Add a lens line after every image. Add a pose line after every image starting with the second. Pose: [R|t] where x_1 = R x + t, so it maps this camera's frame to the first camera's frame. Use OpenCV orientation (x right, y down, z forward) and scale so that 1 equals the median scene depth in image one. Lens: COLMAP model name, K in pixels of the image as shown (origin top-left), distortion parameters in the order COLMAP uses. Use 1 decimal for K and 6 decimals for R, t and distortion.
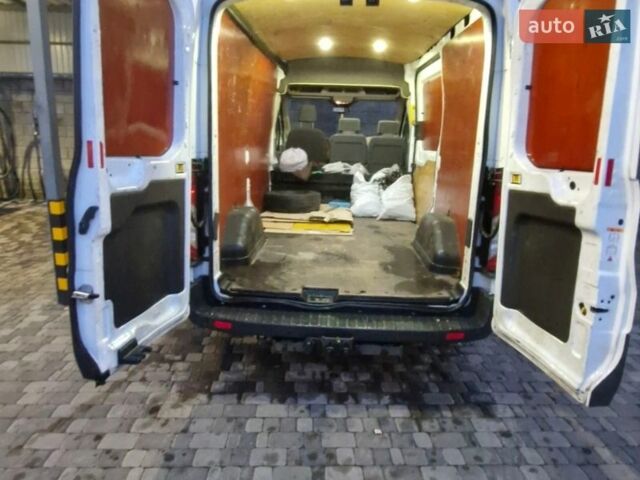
lens RADIAL K [[451.7, 0, 320.0], [0, 451.7, 240.0], [0, 0, 1]] dist [-0.000771, 0.000091]
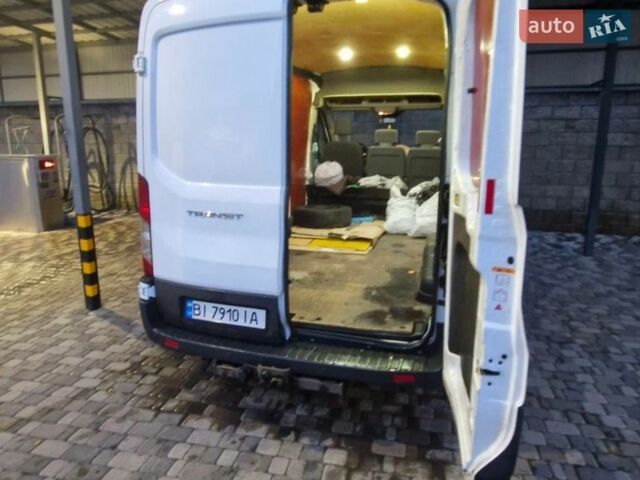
lens RADIAL K [[451.7, 0, 320.0], [0, 451.7, 240.0], [0, 0, 1]] dist [-0.000771, 0.000091]
pose [[0.968244, 0.025200, -0.248736, 0.235781], [-0.030879, 0.999343, -0.018954, -0.021618], [0.248095, 0.026033, 0.968386, 0.075045]]
